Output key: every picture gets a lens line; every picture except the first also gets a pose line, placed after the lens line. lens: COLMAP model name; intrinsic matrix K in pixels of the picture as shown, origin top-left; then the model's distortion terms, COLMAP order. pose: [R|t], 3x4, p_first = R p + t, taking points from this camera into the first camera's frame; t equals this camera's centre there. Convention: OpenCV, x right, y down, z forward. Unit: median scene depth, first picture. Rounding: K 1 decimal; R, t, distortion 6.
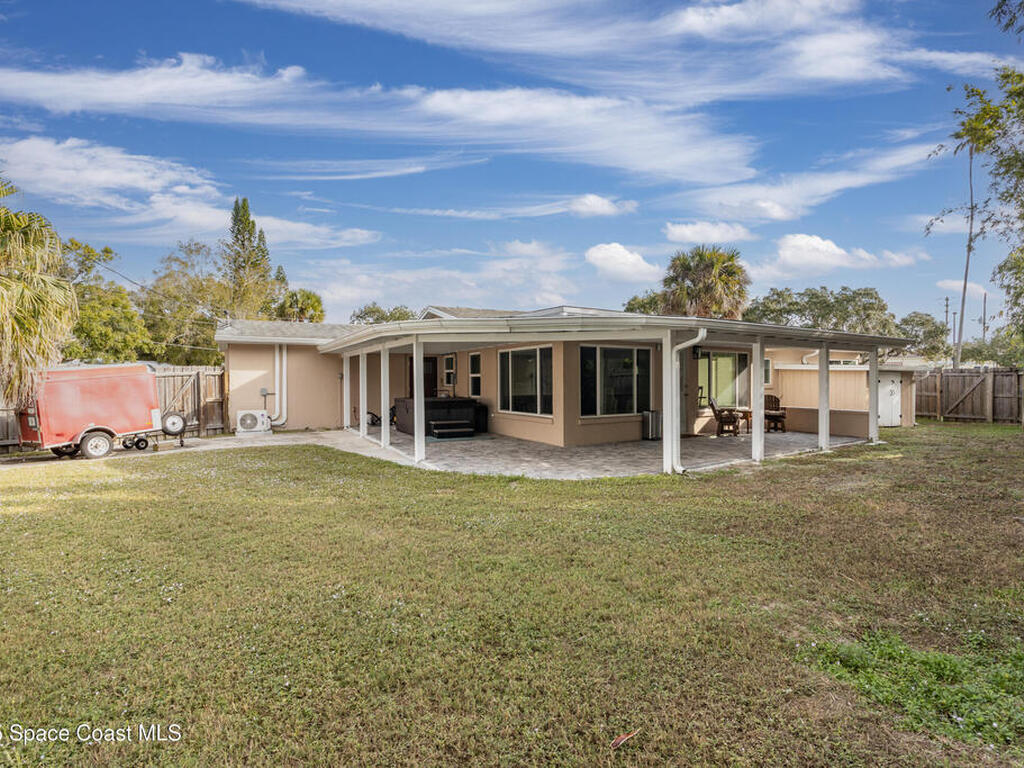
lens RADIAL K [[574.4, 0, 512.0], [0, 574.4, 384.0], [0, 0, 1]] dist [-0.003779, 0.001313]
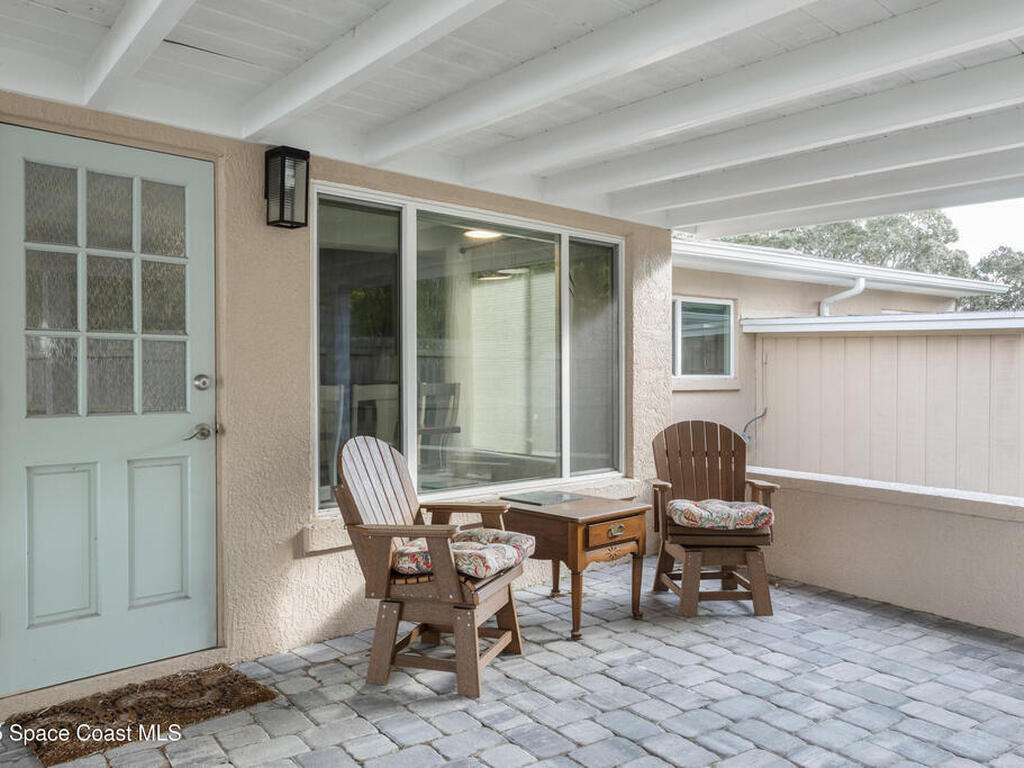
lens RADIAL K [[741.0, 0, 512.0], [0, 741.0, 384.0], [0, 0, 1]] dist [-0.004731, -0.003036]
pose [[0.994979, 0.002017, 0.100064, 0.275015], [-0.003244, 0.999922, 0.012098, 0.000402], [-0.100032, -0.012362, 0.994907, 0.573161]]
